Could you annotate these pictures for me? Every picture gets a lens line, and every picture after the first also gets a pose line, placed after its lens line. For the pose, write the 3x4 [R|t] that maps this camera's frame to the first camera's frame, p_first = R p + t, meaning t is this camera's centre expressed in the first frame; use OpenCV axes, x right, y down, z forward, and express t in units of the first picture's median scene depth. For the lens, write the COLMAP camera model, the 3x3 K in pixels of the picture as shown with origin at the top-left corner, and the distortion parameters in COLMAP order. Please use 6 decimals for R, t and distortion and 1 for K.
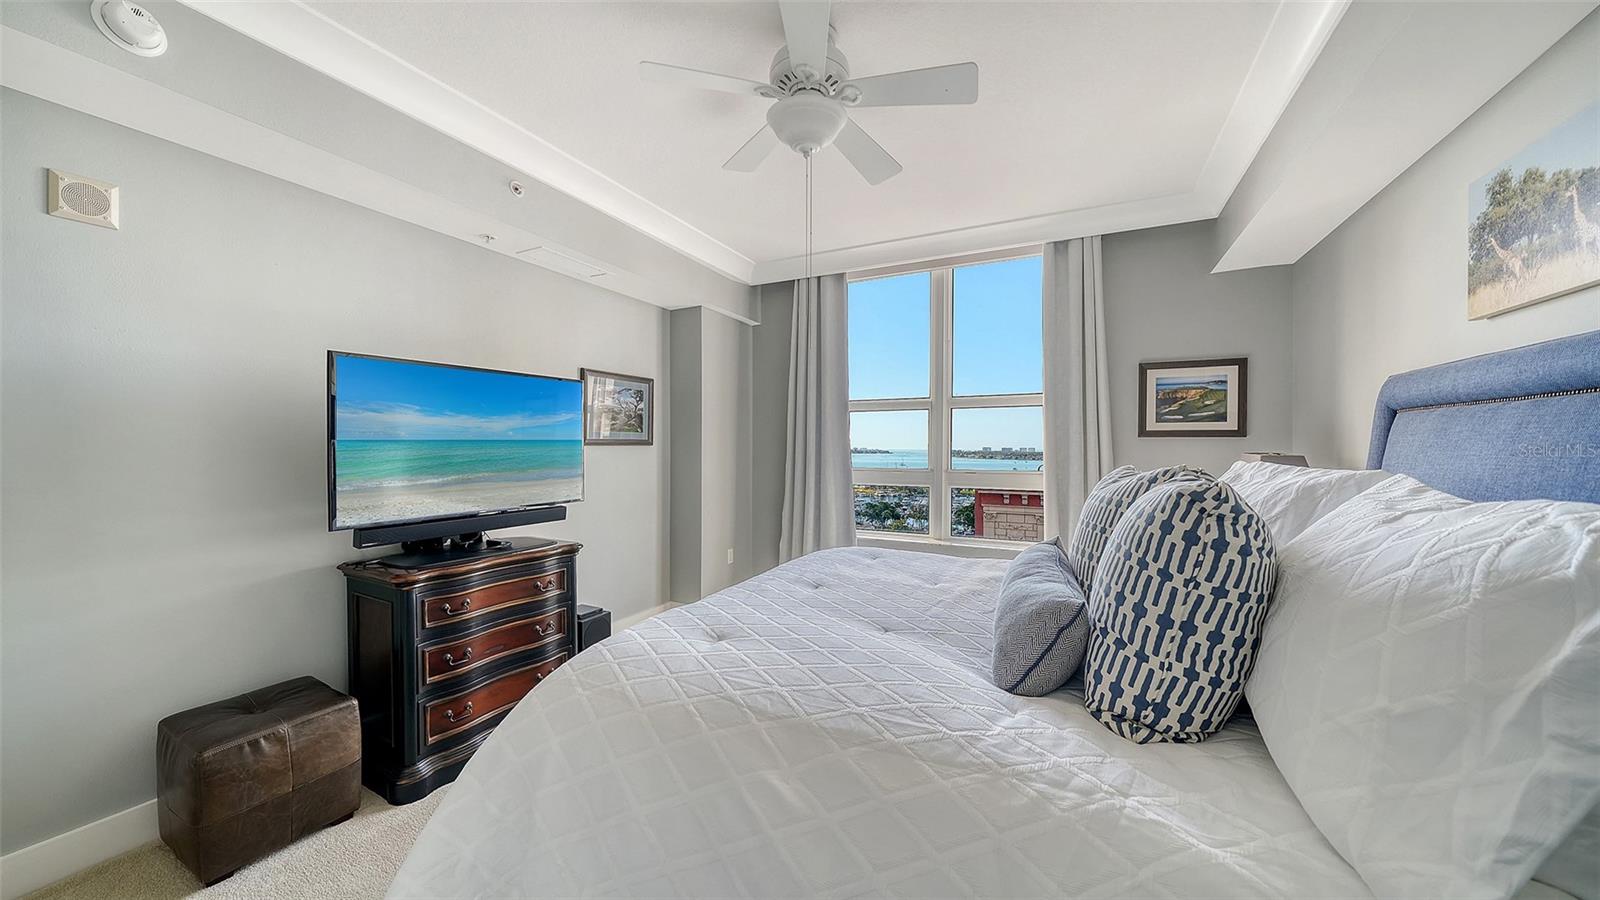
lens RADIAL K [[556.8, 0, 800.0], [0, 556.8, 450.0], [0, 0, 1]] dist [-0.005013, -0.000064]
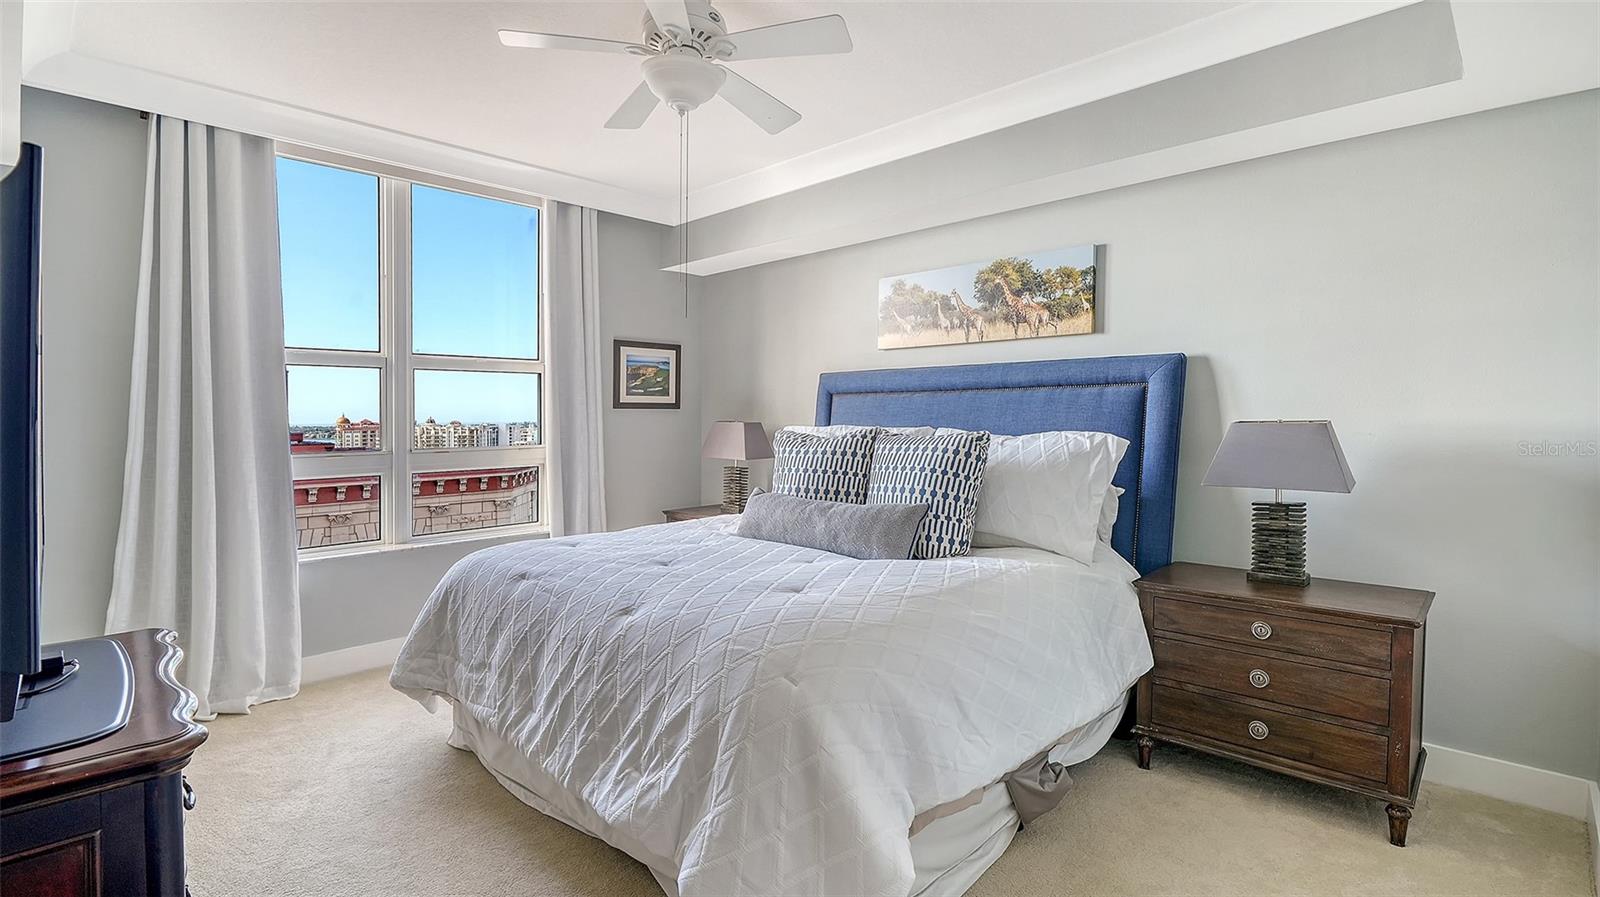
lens RADIAL K [[764.9, 0, 800.0], [0, 764.9, 448.5], [0, 0, 1]] dist [-0.000778, -0.000054]
pose [[0.297253, -0.039147, 0.953996, -0.699828], [0.016406, 0.999221, 0.035891, 0.006723], [-0.954658, 0.004983, 0.297664, 0.225677]]
